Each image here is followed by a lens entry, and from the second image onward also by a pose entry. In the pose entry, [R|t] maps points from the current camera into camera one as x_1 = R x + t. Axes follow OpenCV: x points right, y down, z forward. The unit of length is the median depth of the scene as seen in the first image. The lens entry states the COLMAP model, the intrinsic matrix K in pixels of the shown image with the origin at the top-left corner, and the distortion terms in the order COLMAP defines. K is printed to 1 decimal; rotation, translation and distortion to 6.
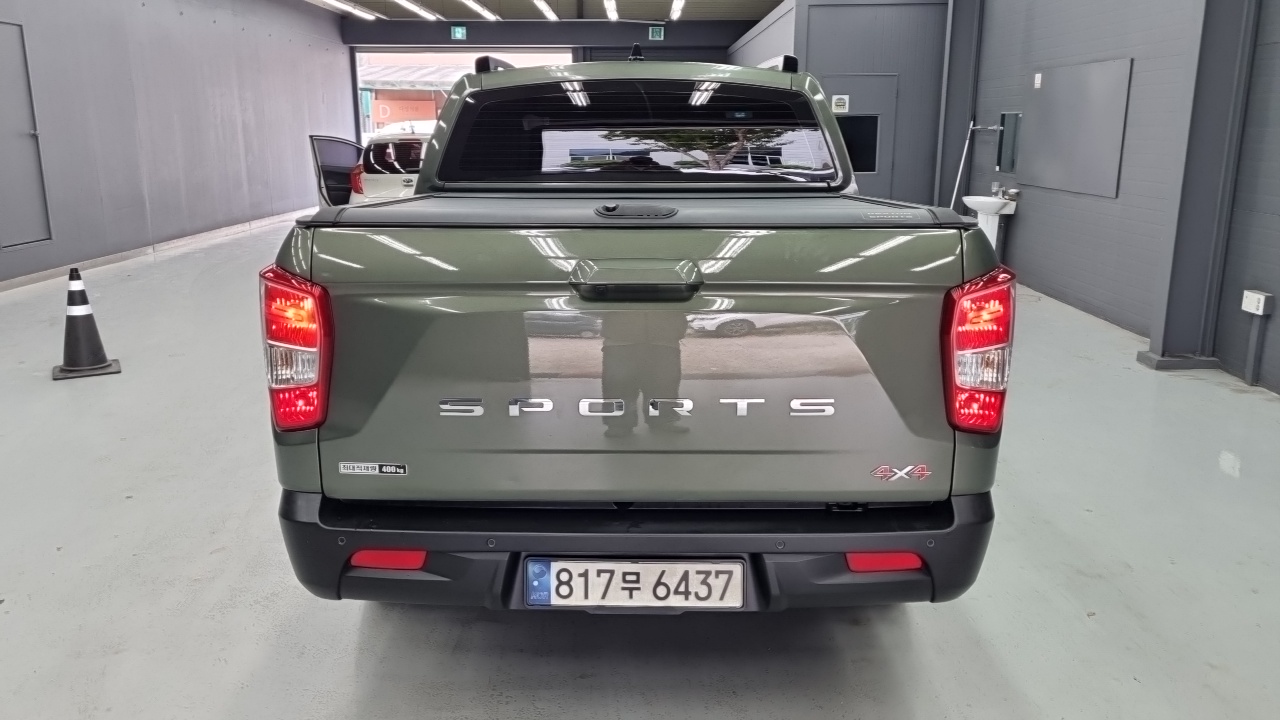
lens RADIAL K [[997.0, 0, 630.8], [0, 997.0, 352.8], [0, 0, 1]] dist [0.042762, -0.044459]
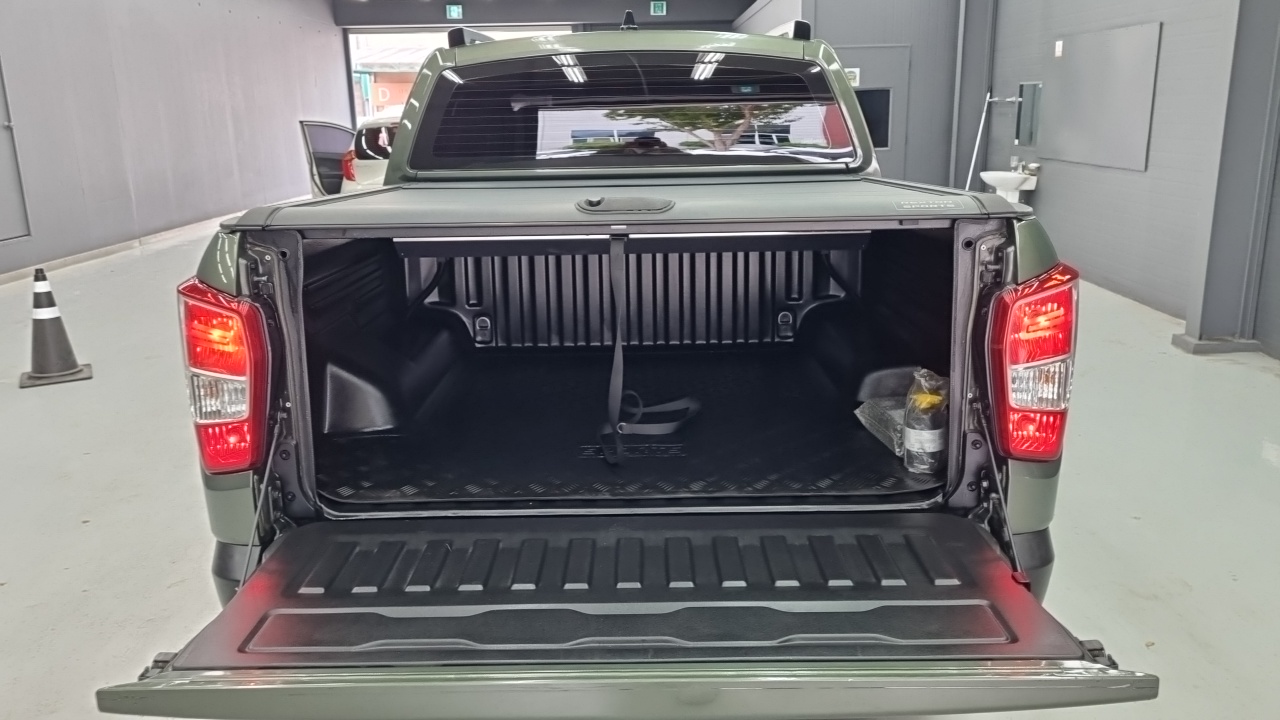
lens RADIAL K [[997.0, 0, 638.6], [0, 997.0, 356.1], [0, 0, 1]] dist [0.042762, -0.044459]
pose [[0.999823, -0.018646, -0.002455, 0.006593], [0.018697, 0.999568, 0.022667, -0.013799], [0.002031, -0.022709, 0.999740, 0.064295]]
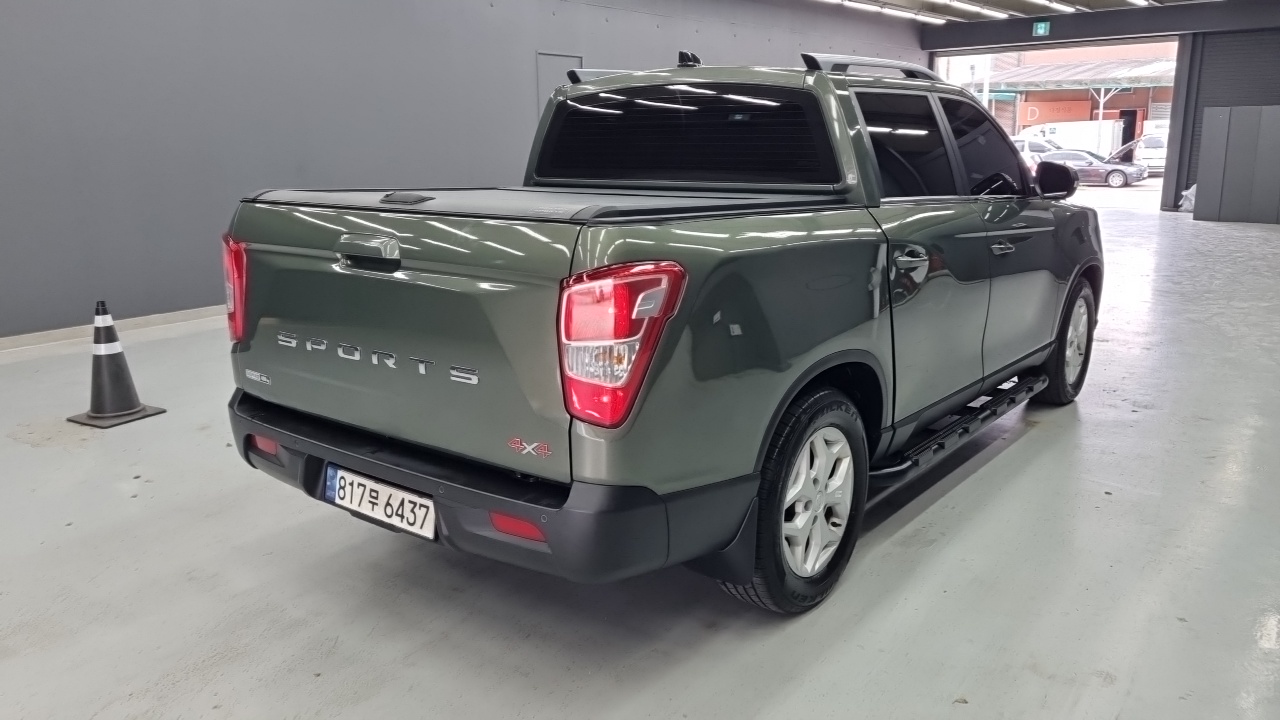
lens RADIAL K [[997.0, 0, 631.0], [0, 997.0, 357.4], [0, 0, 1]] dist [0.042762, -0.044459]
pose [[0.776381, 0.123858, -0.617974, 0.409296], [-0.124283, 0.991334, 0.042548, -0.014580], [0.617889, 0.043771, 0.785046, 0.089091]]
